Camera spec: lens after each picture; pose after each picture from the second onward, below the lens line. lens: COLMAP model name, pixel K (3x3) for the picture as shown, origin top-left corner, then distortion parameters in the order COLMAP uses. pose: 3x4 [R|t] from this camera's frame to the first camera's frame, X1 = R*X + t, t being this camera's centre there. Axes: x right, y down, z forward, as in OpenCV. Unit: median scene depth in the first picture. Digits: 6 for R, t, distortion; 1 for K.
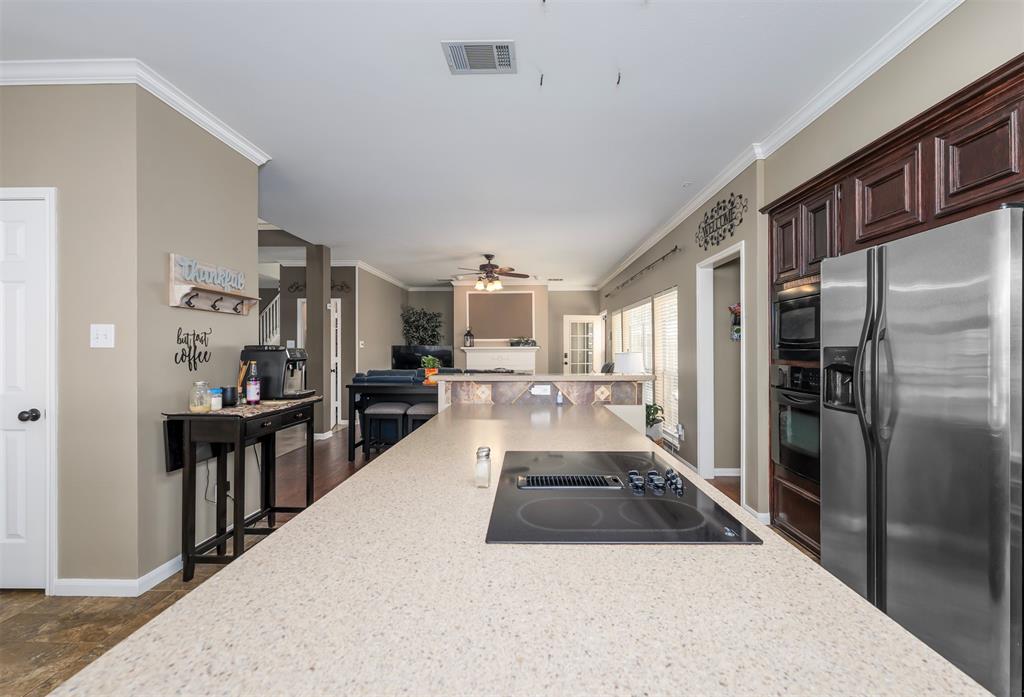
lens RADIAL K [[447.1, 0, 529.9], [0, 447.1, 349.9], [0, 0, 1]] dist [-0.004059, -0.000022]
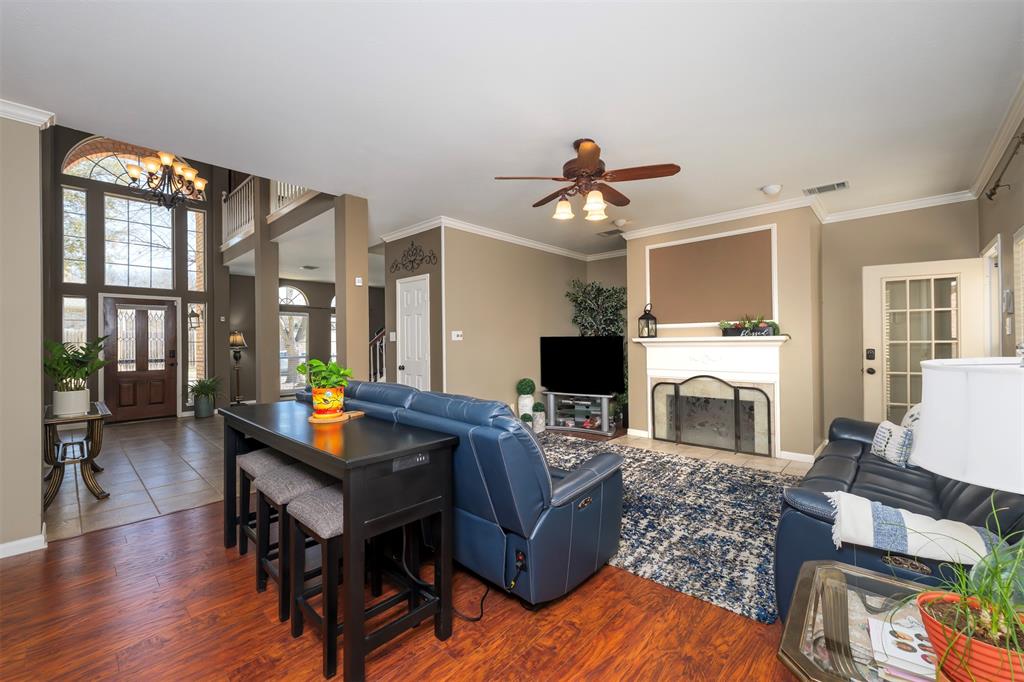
lens RADIAL K [[422.0, 0, 512.3], [0, 422.0, 339.8], [0, 0, 1]] dist [0.001413, -0.000110]
pose [[0.726823, -0.007359, -0.686785, 0.348576], [0.004183, 0.999971, -0.006289, -0.003326], [0.686812, 0.001698, 0.726833, 1.362136]]
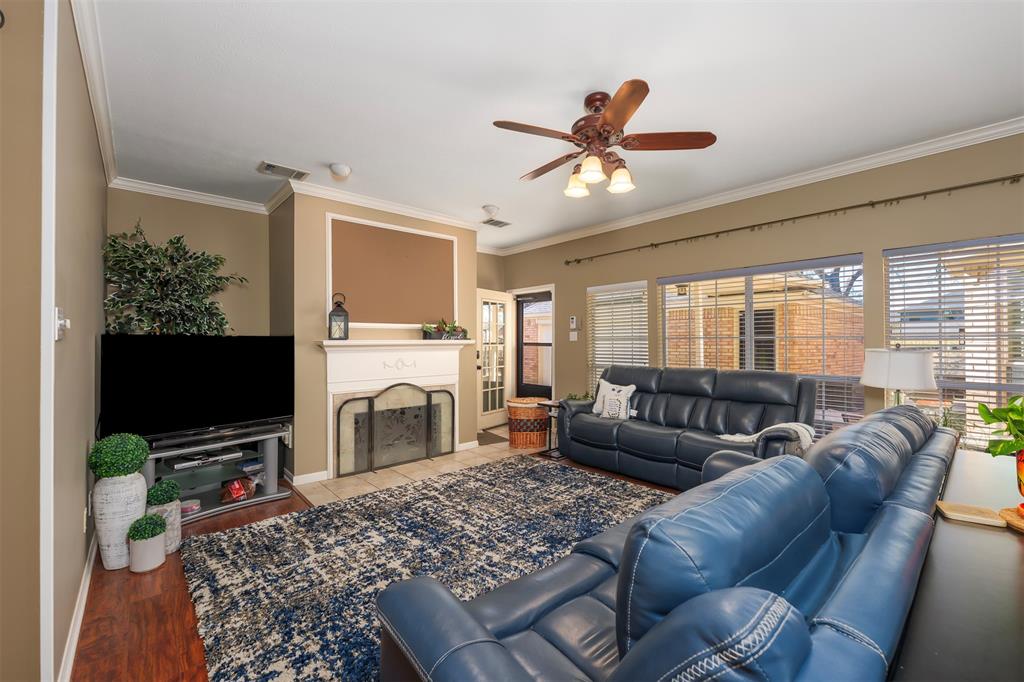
lens RADIAL K [[422.0, 0, 517.5], [0, 422.0, 339.5], [0, 0, 1]] dist [0.001413, -0.000110]
pose [[0.745693, 0.003748, 0.666279, -0.820351], [0.002277, 0.999964, -0.008173, -0.009784], [-0.666286, 0.007612, 0.745658, 1.689132]]
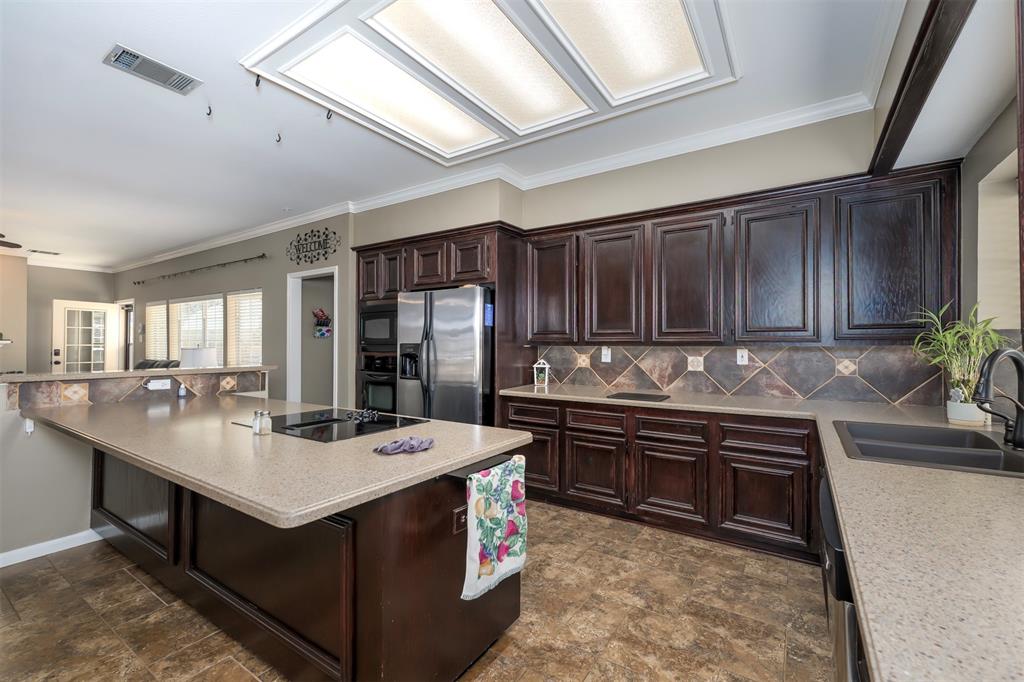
lens RADIAL K [[422.0, 0, 520.7], [0, 422.0, 341.6], [0, 0, 1]] dist [0.001413, -0.000110]
pose [[0.545271, 0.009334, 0.838208, -0.291520], [-0.001159, 0.999945, -0.010381, 0.001445], [-0.838259, 0.004689, 0.545252, -0.177845]]
